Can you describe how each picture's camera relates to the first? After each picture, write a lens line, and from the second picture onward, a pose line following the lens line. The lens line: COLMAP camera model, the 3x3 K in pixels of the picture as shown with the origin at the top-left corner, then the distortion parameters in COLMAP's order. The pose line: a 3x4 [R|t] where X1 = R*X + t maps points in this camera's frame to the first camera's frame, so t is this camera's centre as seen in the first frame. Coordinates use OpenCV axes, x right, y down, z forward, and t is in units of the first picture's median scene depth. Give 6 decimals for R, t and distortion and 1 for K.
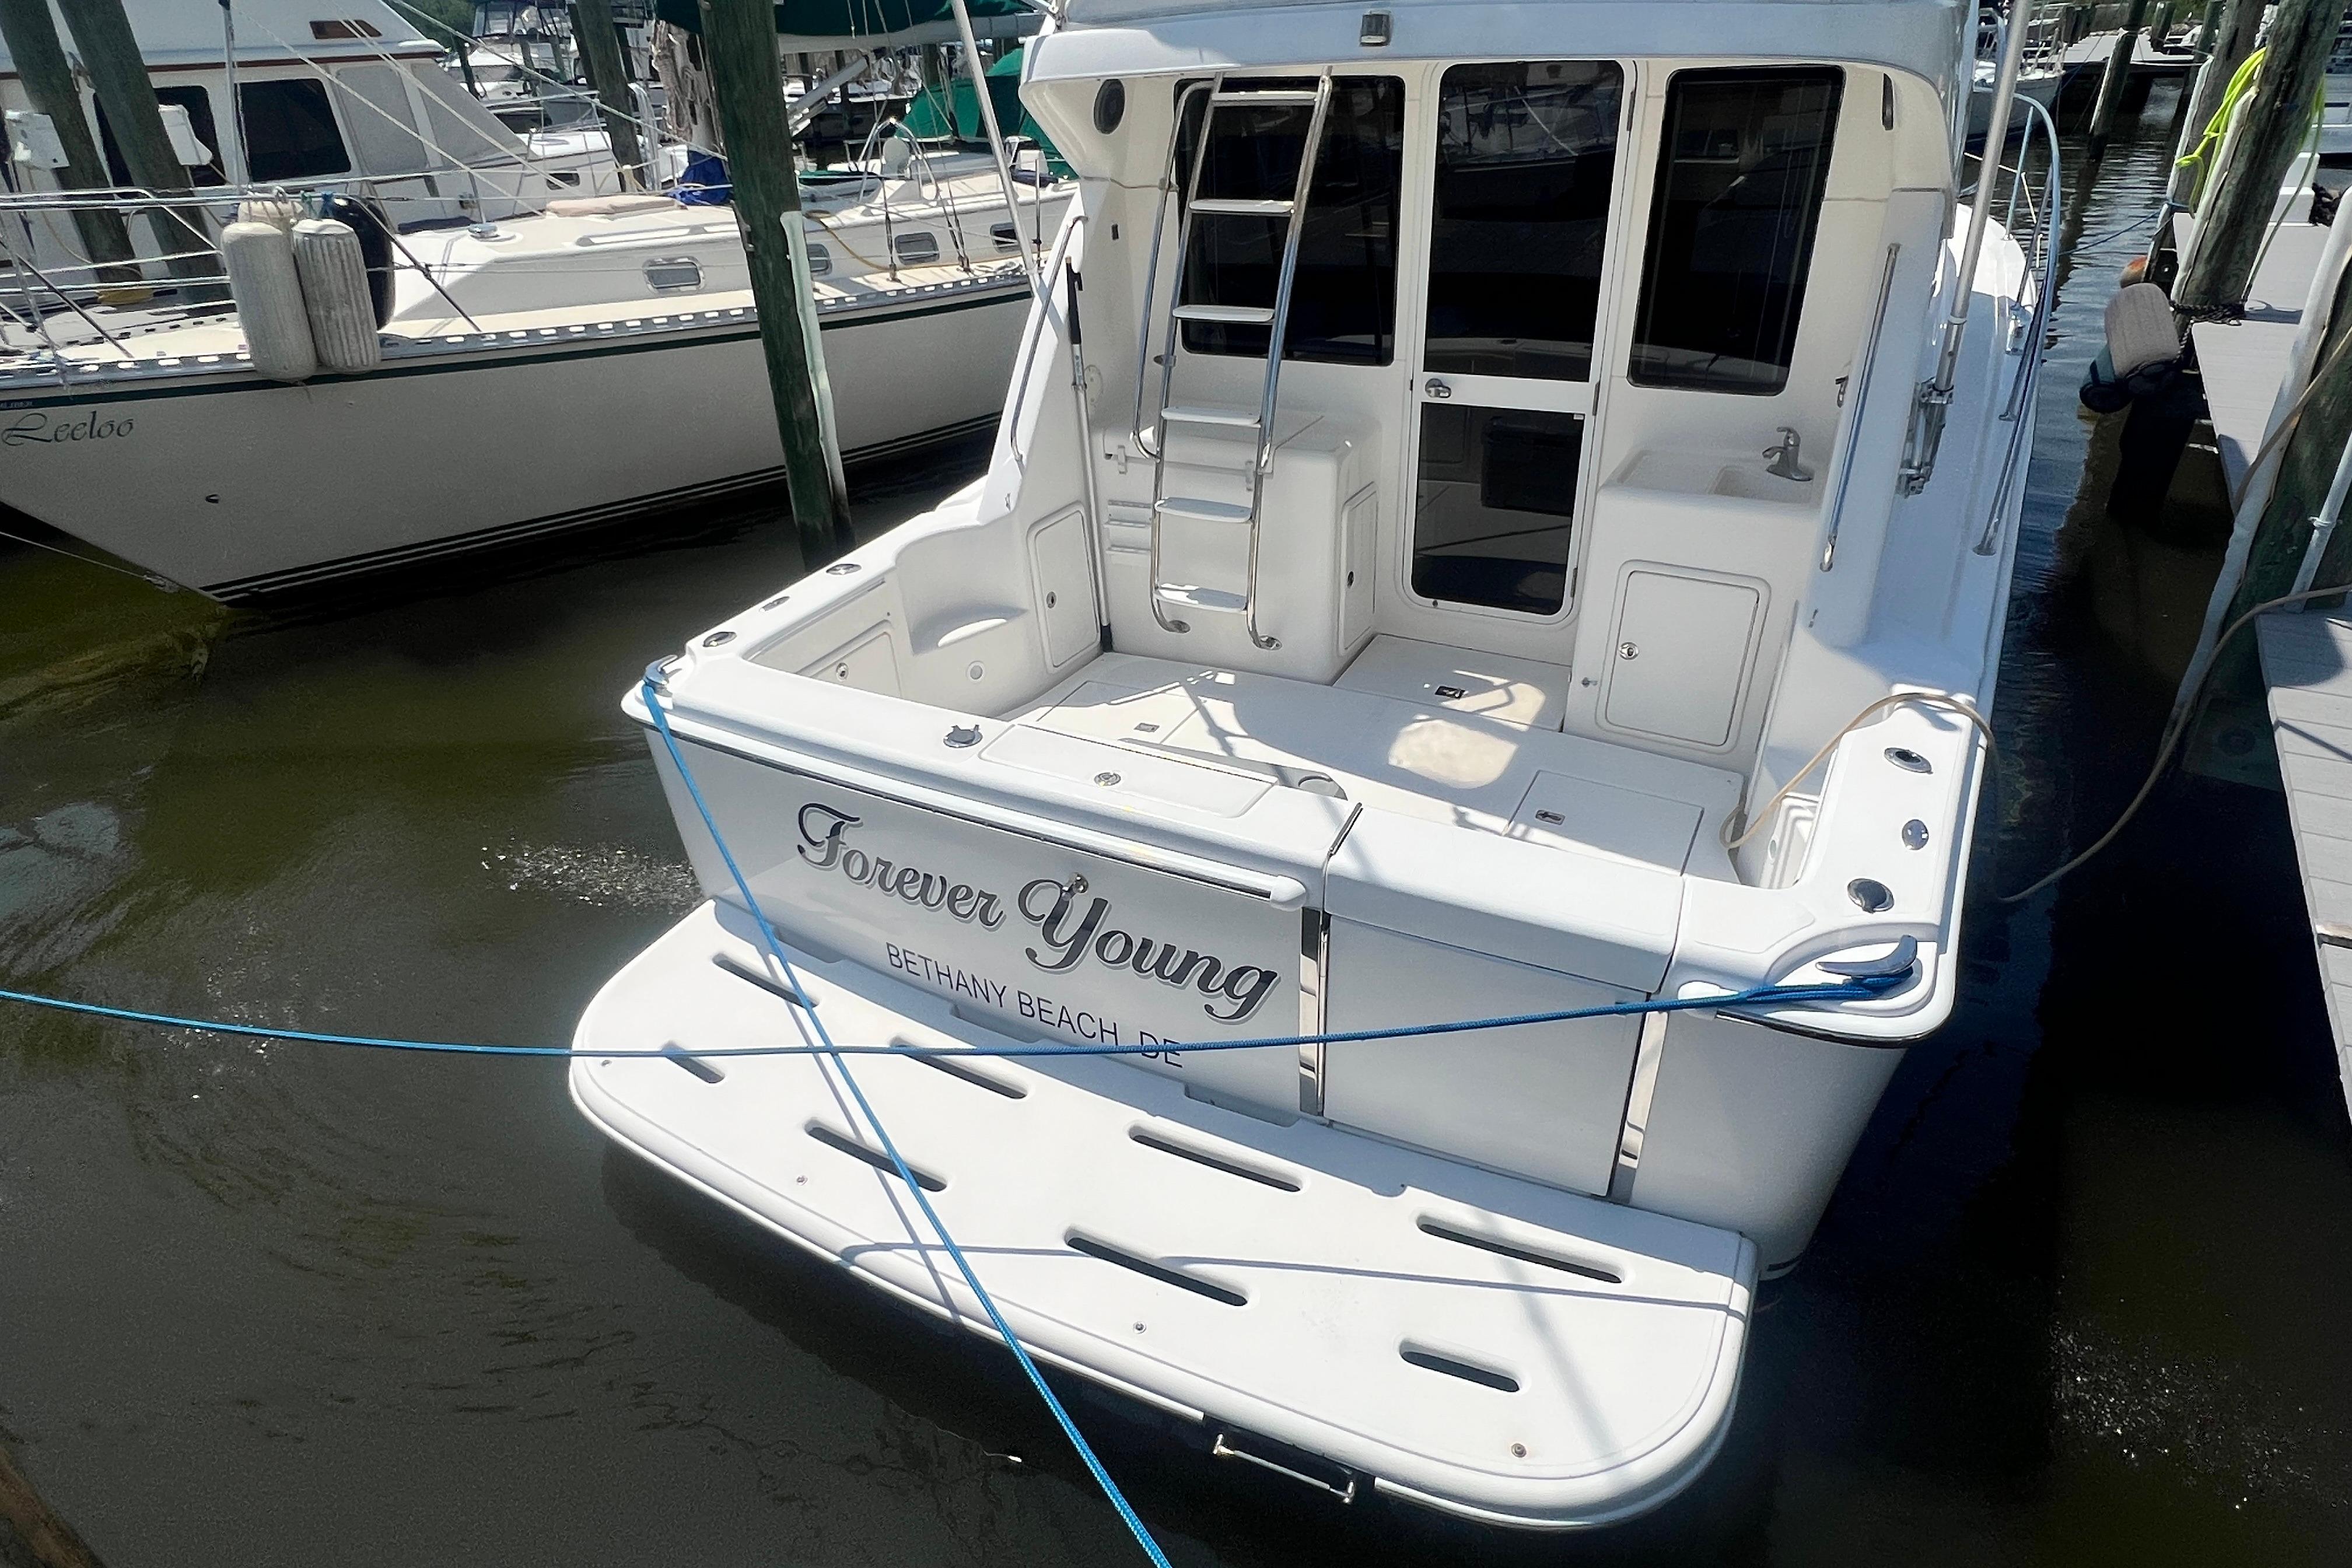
lens RADIAL K [[1278.8, 0, 1172.4], [0, 1278.8, 761.8], [0, 0, 1]] dist [0.014182, -0.003219]
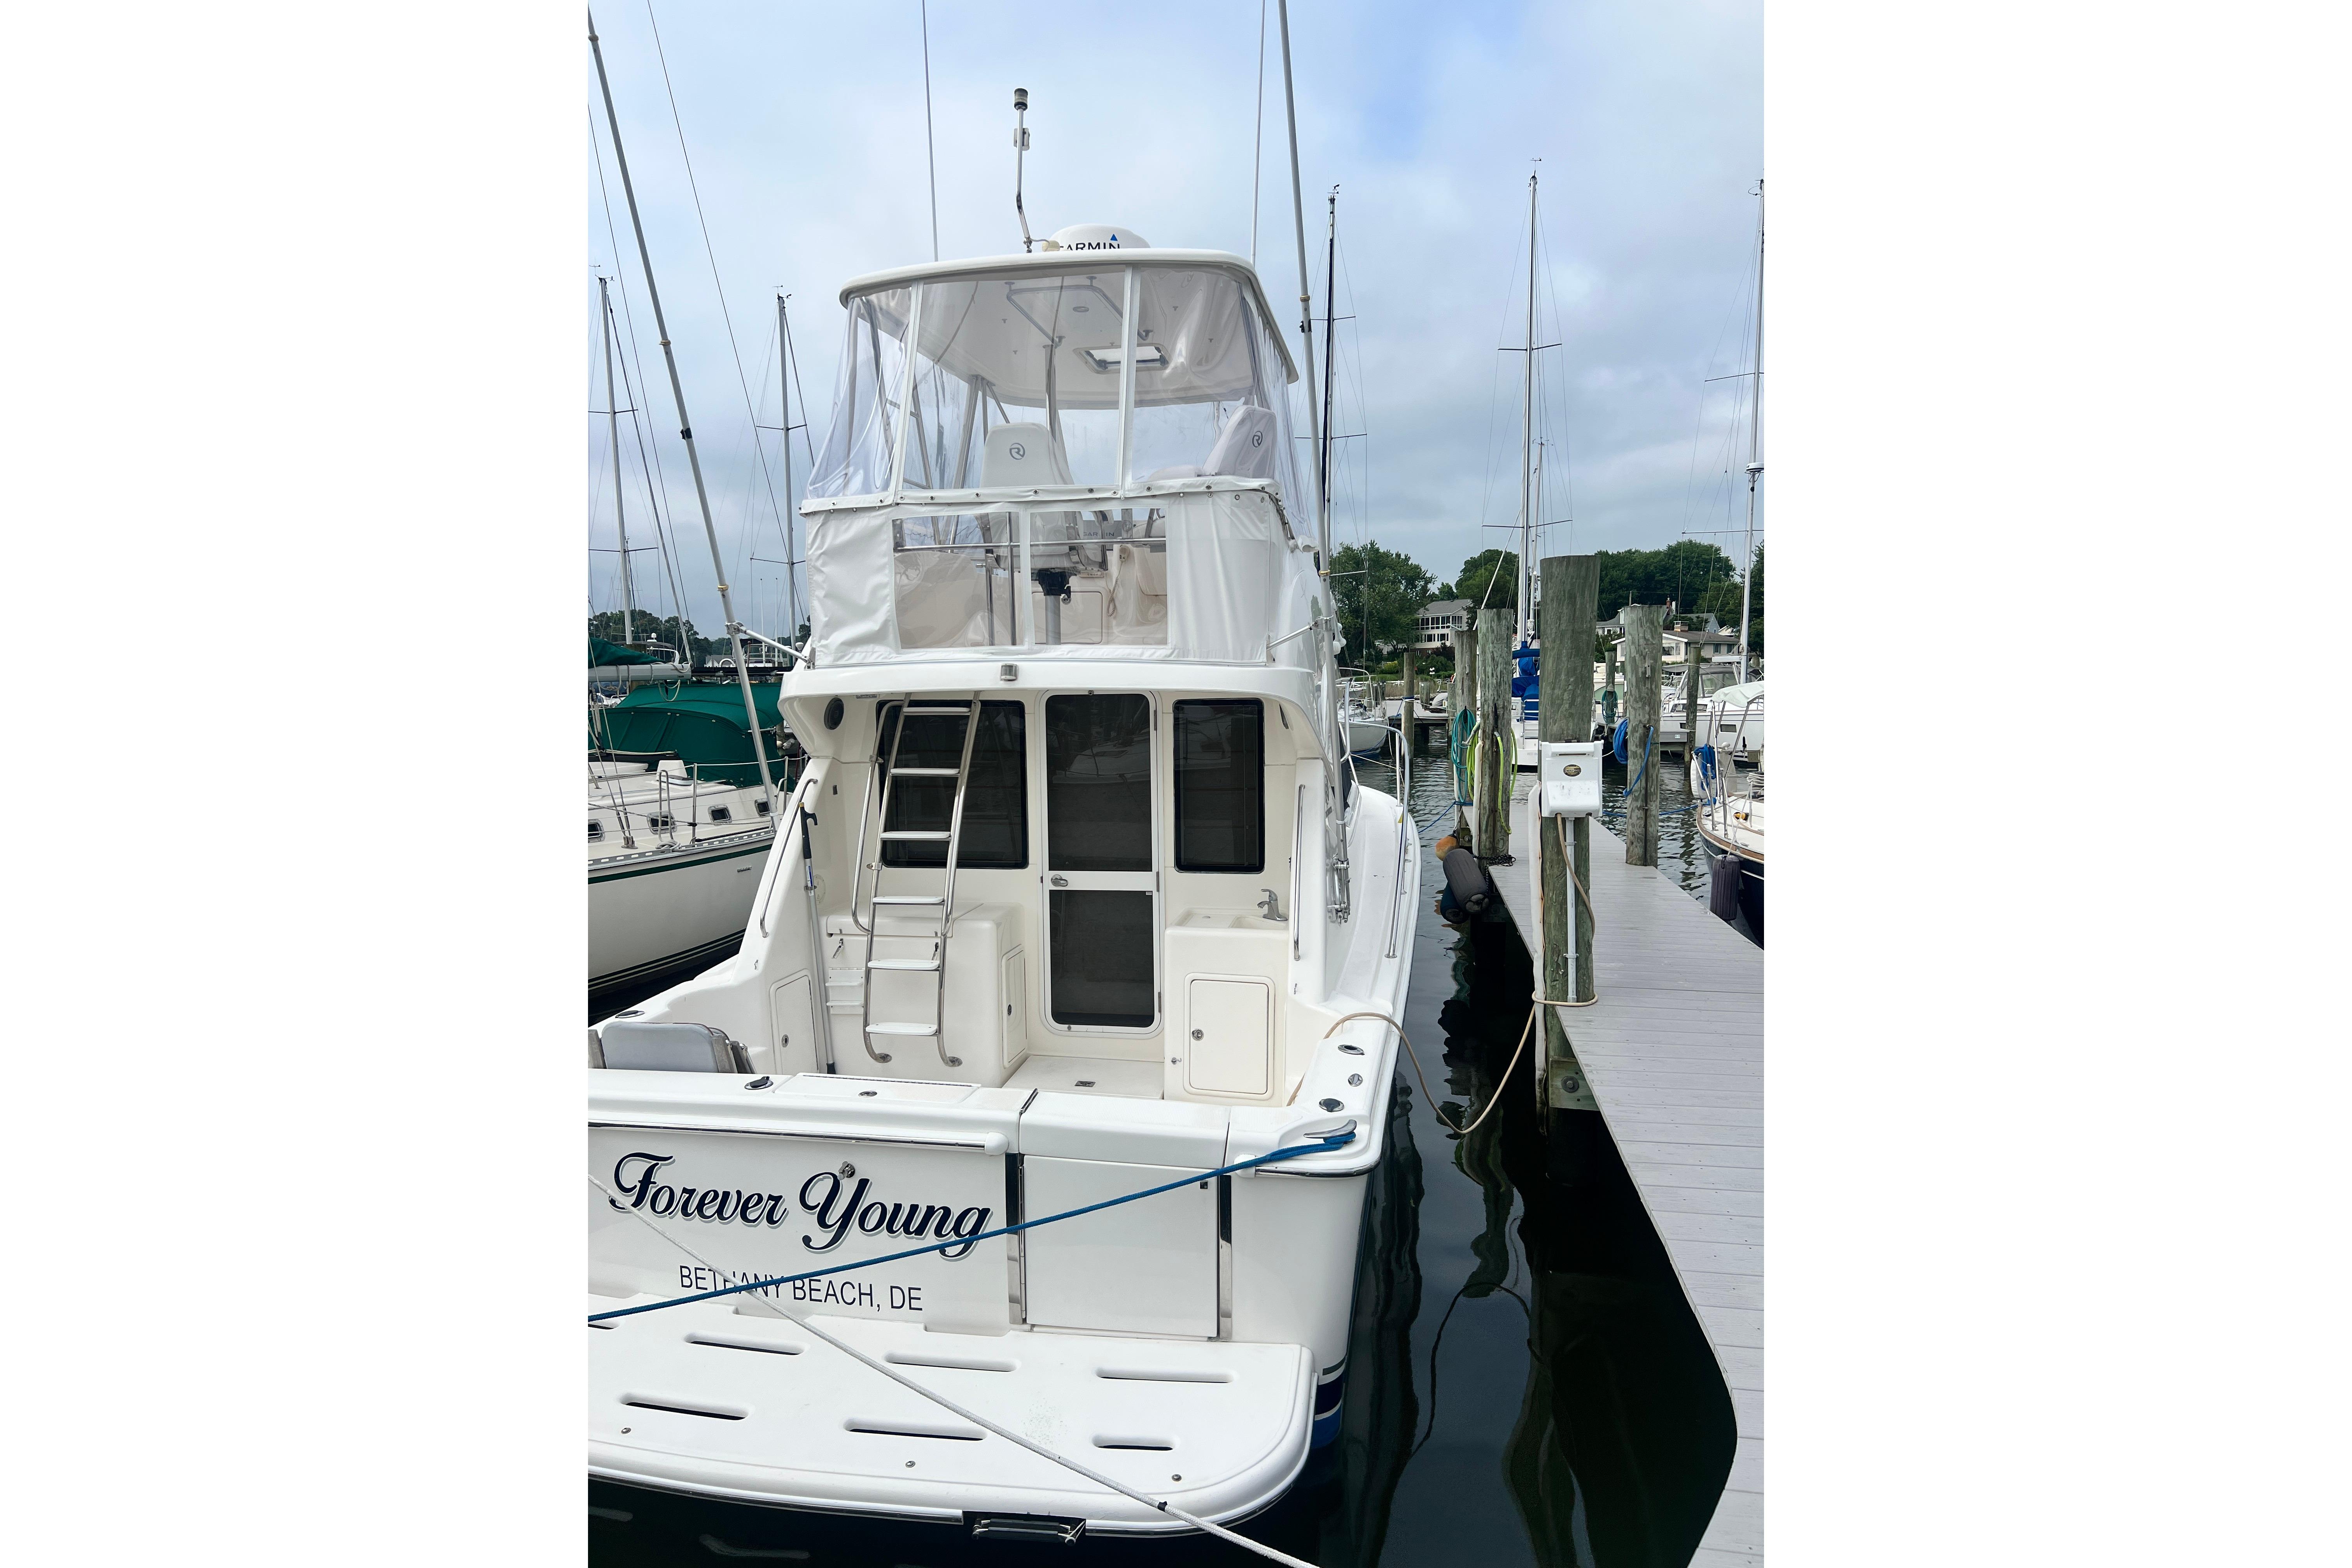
lens RADIAL K [[1107.5, 0, 1160.5], [0, 1107.5, 789.8], [0, 0, 1]] dist [0.011972, -0.000411]
pose [[0.956772, -0.002674, 0.290826, -0.074621], [0.123933, 0.908375, -0.399369, 0.189013], [-0.263111, 0.418148, 0.869439, -0.279291]]
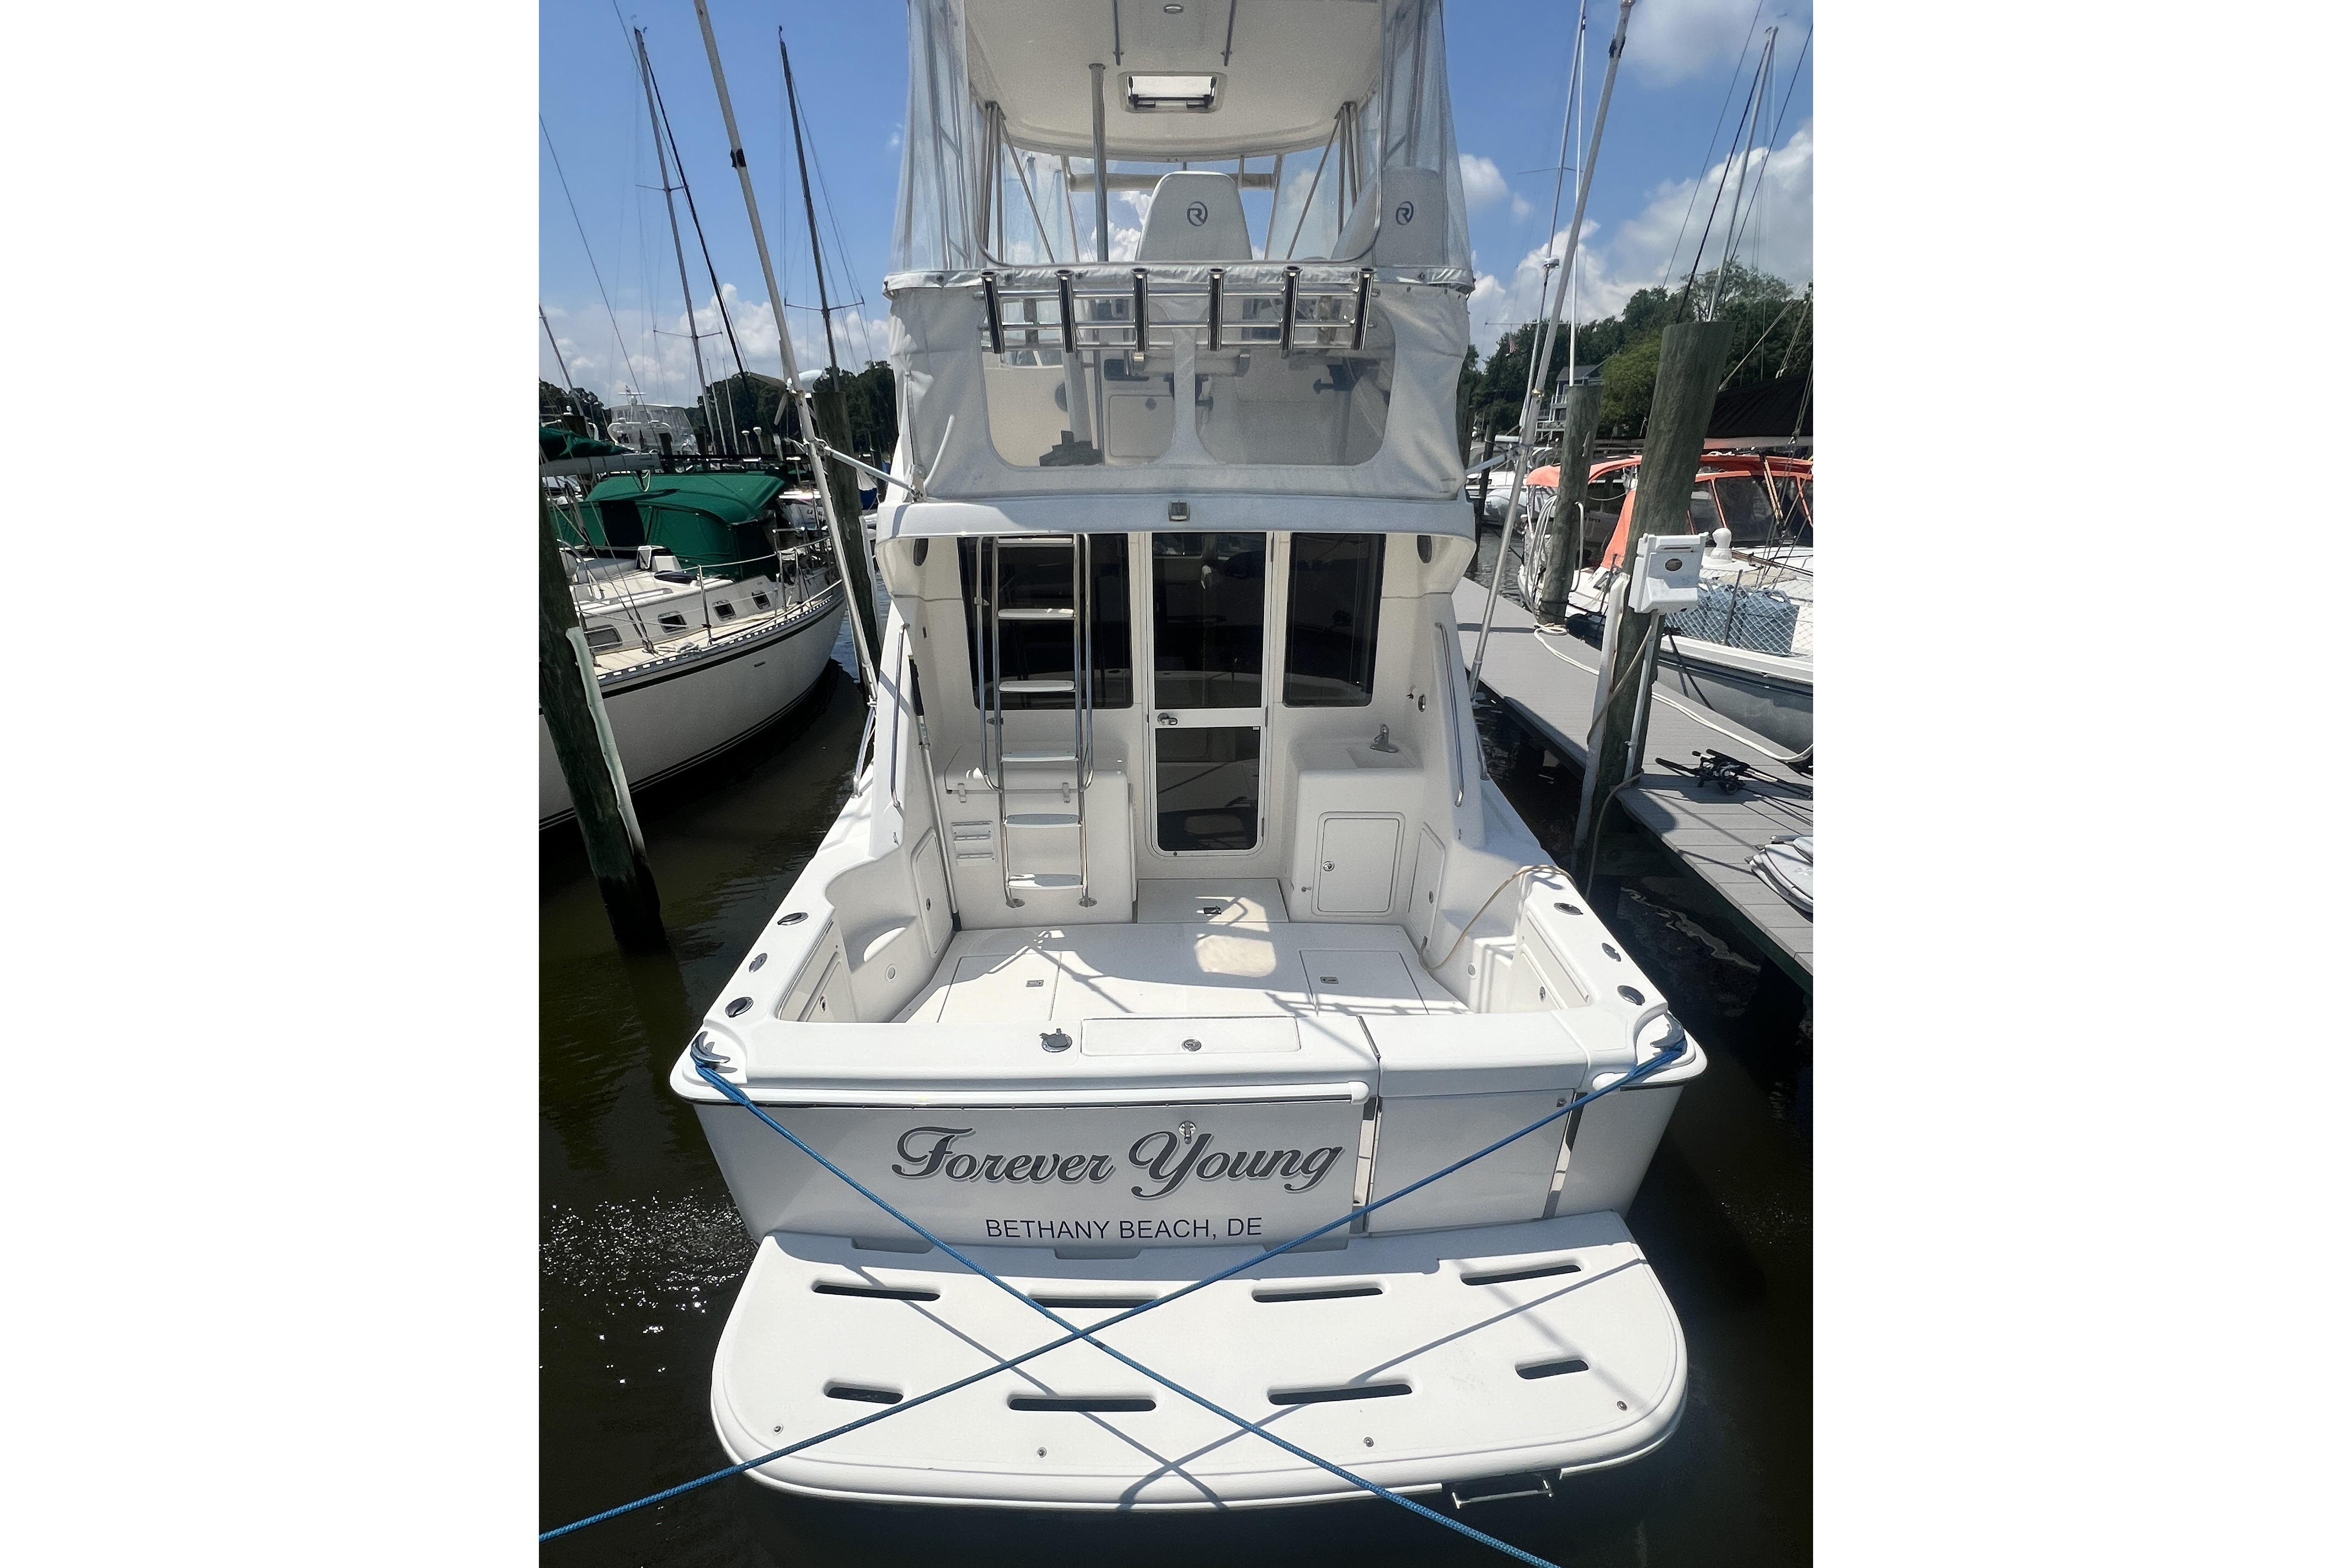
lens RADIAL K [[870.2, 0, 1181.5], [0, 870.2, 837.4], [0, 0, 1]] dist [0.004494, -0.000347]
pose [[0.877871, -0.170897, 0.447367, -0.327939], [0.217542, 0.974522, -0.054610, -0.115164], [-0.426636, 0.145262, 0.892682, 0.107635]]
